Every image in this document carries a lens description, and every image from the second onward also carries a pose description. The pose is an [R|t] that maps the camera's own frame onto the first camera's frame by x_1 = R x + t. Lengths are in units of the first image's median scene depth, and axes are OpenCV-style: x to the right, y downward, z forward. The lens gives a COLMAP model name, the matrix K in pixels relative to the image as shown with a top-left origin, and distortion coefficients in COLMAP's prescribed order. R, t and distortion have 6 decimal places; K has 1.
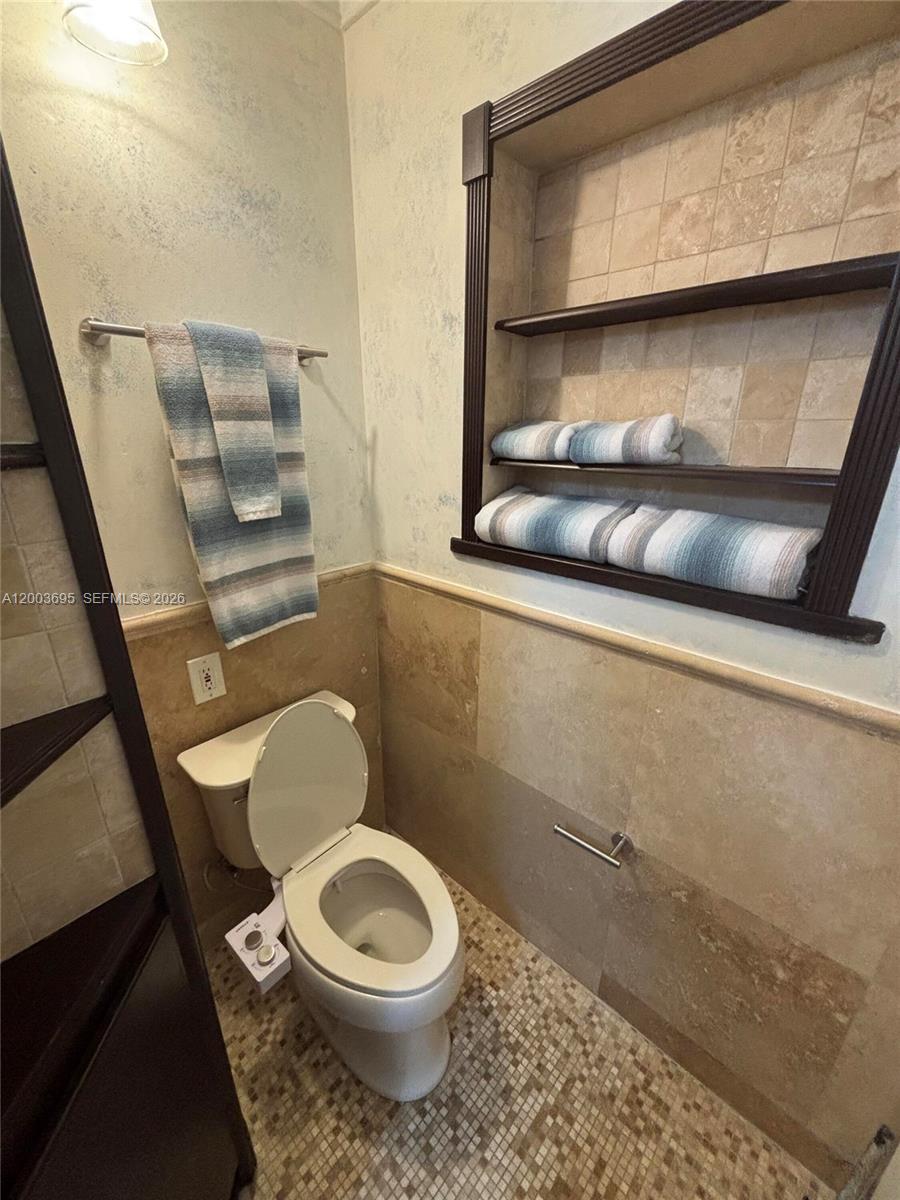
lens RADIAL K [[482.9, 0, 448.2], [0, 482.9, 599.7], [0, 0, 1]] dist [-0.001505, 0.000706]
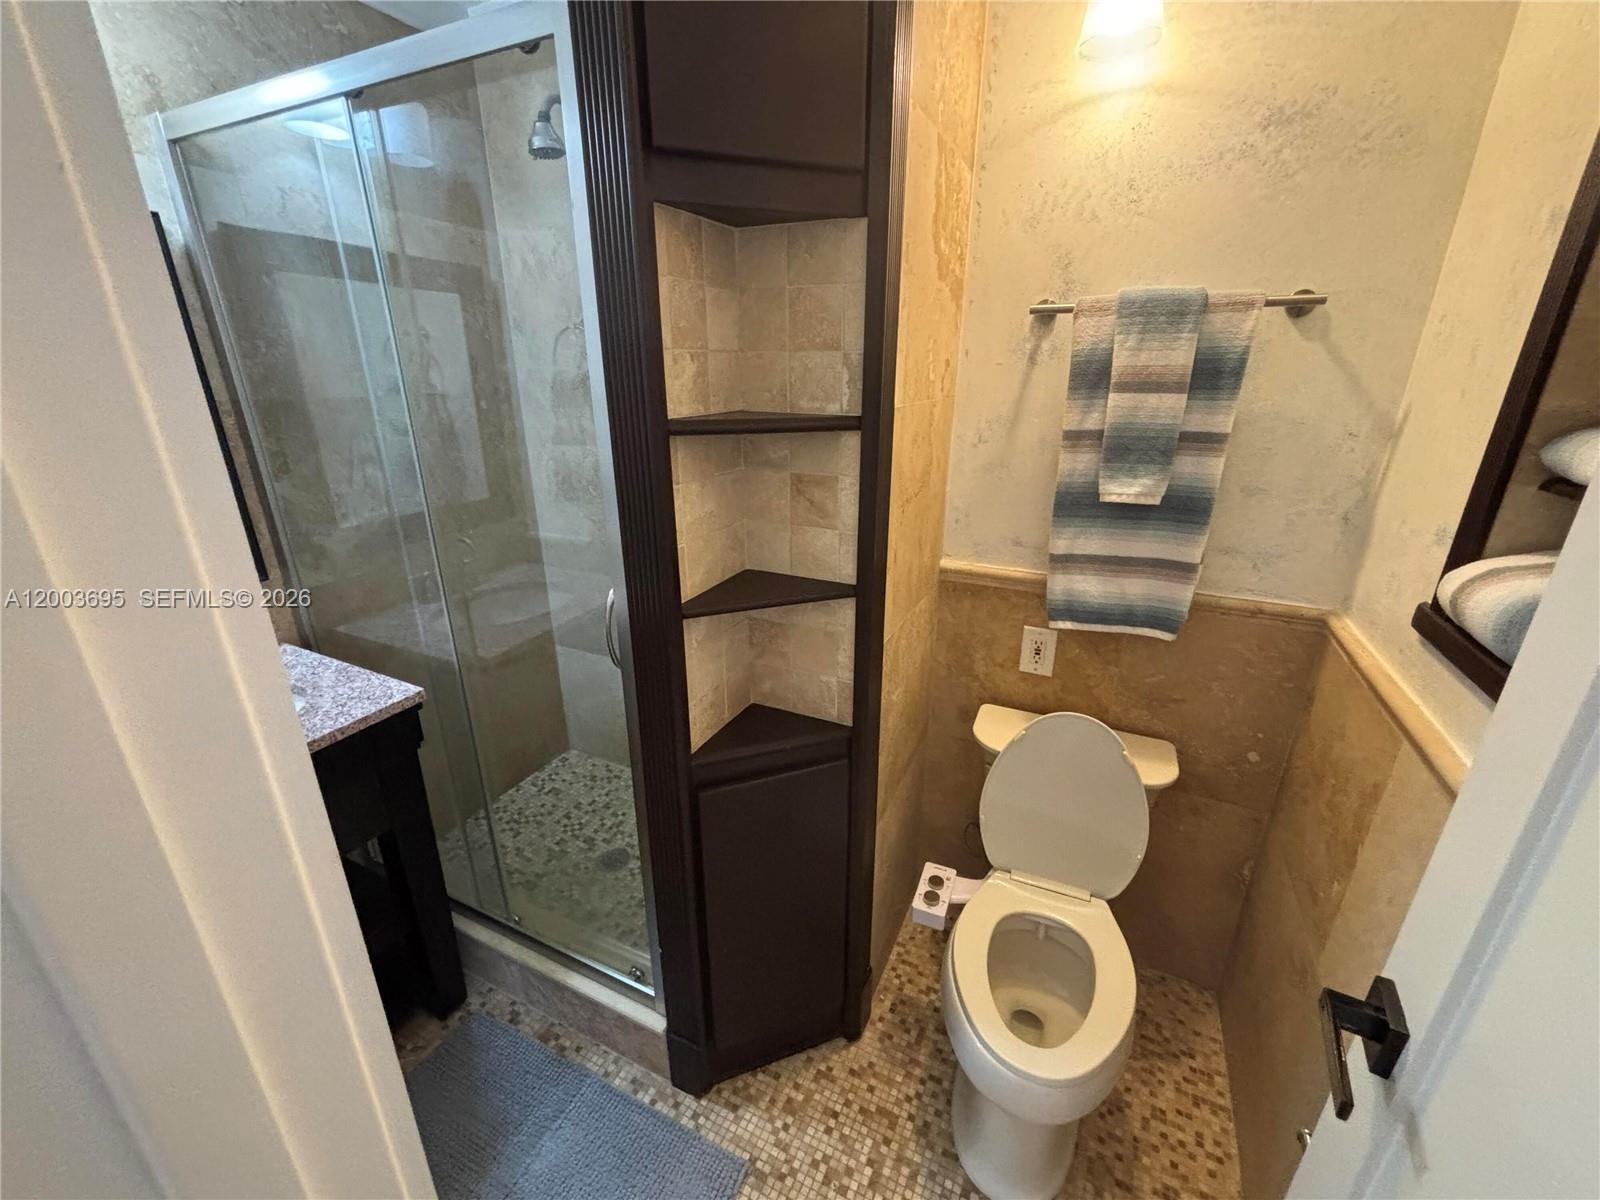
lens RADIAL K [[643.9, 0, 800.6], [0, 643.9, 600.9], [0, 0, 1]] dist [-0.001505, 0.000706]
pose [[0.296779, 0.323929, -0.898328, 0.529885], [-0.321373, 0.919718, 0.225471, -0.074905], [0.899245, 0.221784, 0.377055, 0.061757]]
